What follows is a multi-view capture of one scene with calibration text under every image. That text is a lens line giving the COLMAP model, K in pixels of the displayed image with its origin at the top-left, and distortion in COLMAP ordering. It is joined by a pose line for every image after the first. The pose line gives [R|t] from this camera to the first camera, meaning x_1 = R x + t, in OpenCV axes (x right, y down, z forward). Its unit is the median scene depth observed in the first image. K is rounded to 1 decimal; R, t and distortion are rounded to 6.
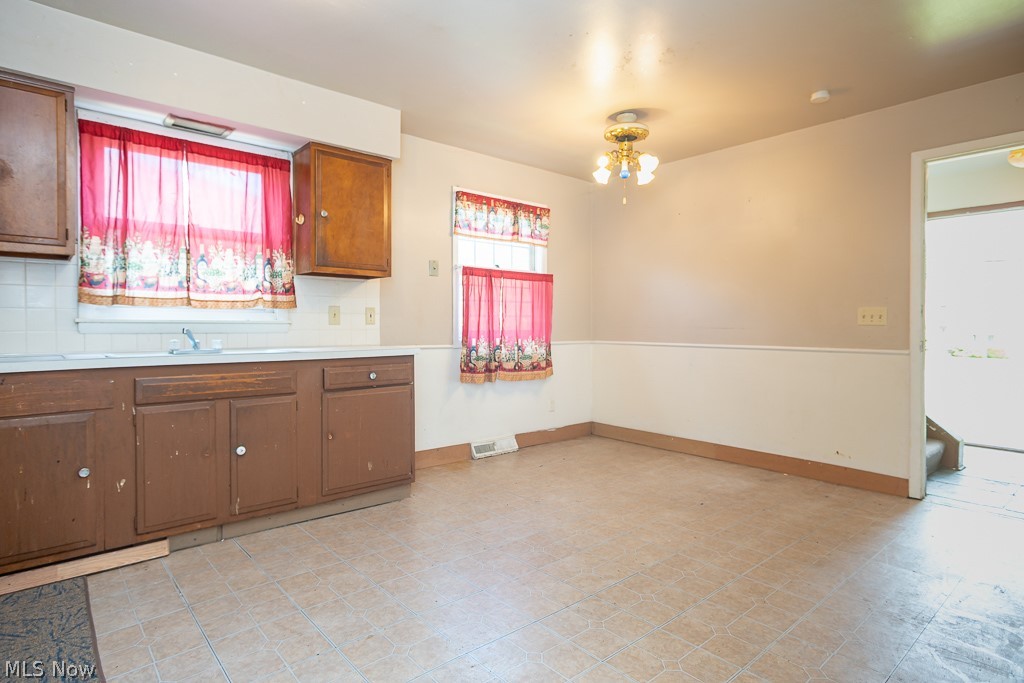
lens RADIAL K [[546.4, 0, 501.3], [0, 546.4, 330.9], [0, 0, 1]] dist [0.004227, 0.004143]
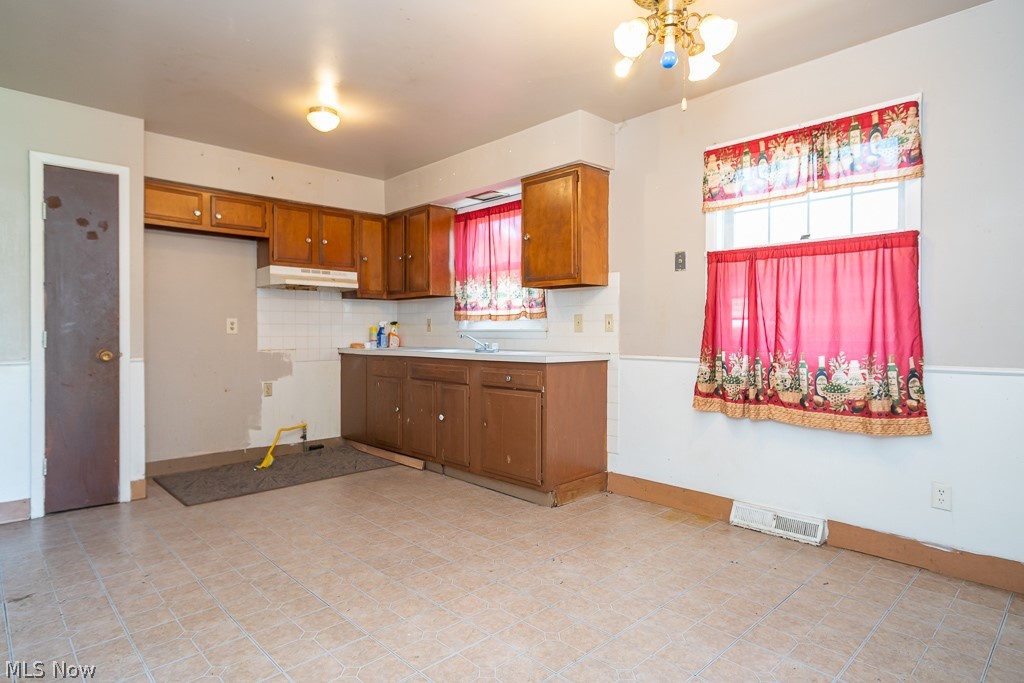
lens RADIAL K [[559.7, 0, 509.0], [0, 559.7, 333.1], [0, 0, 1]] dist [0.008218, 0.001770]
pose [[0.063112, 0.002079, -0.998004, 0.875058], [-0.007716, 0.999969, 0.001595, -0.011853], [0.997977, 0.007600, 0.063126, 0.901152]]
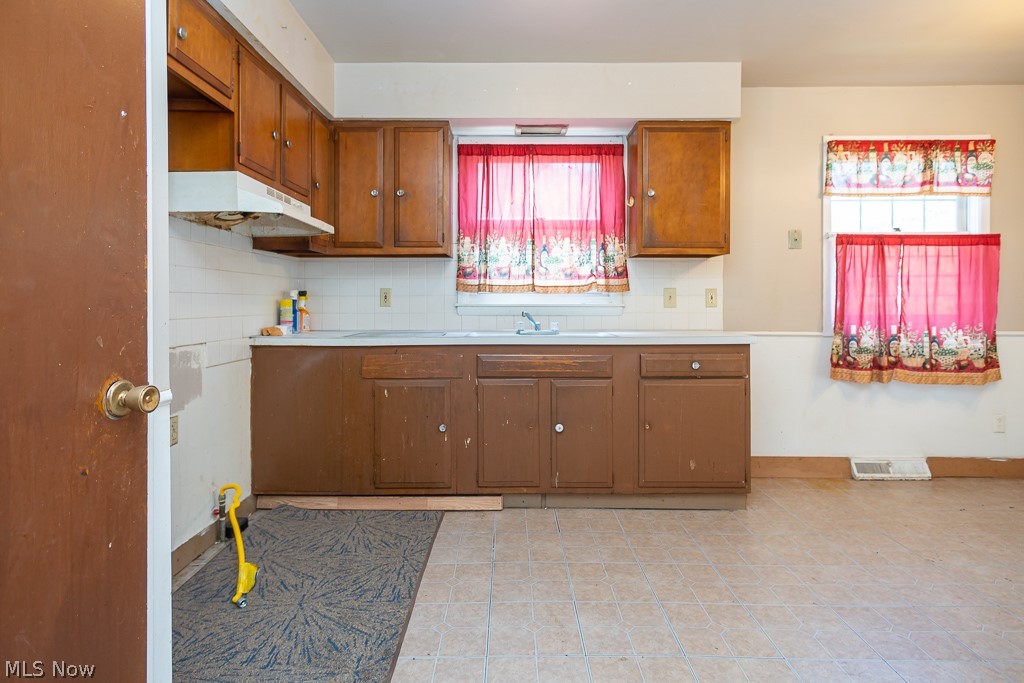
lens RADIAL K [[546.4, 0, 511.2], [0, 546.4, 308.1], [0, 0, 1]] dist [0.004227, 0.004143]
pose [[0.758603, 0.003149, -0.651545, 0.118175], [-0.004758, 0.999988, -0.000707, -0.009933], [0.651536, 0.003637, 0.758609, 0.112536]]
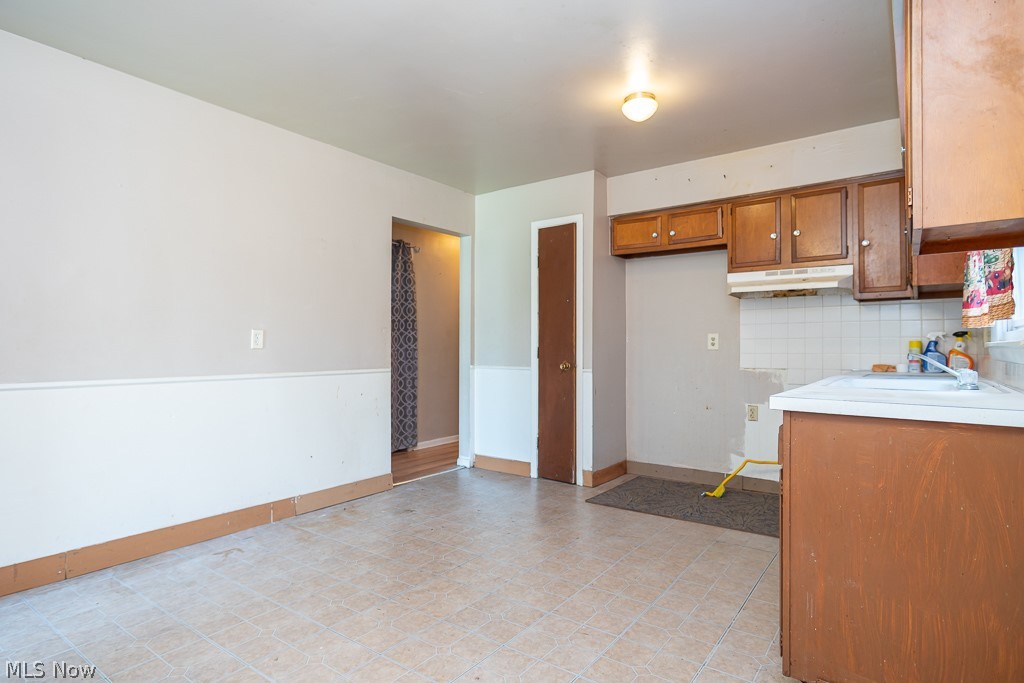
lens RADIAL K [[546.4, 0, 517.1], [0, 546.4, 341.6], [0, 0, 1]] dist [0.004227, 0.004143]
pose [[-0.970425, -0.005634, -0.241335, 0.194491], [-0.004902, 0.999981, -0.003631, -0.015014], [0.241351, -0.002341, -0.970435, 1.468863]]
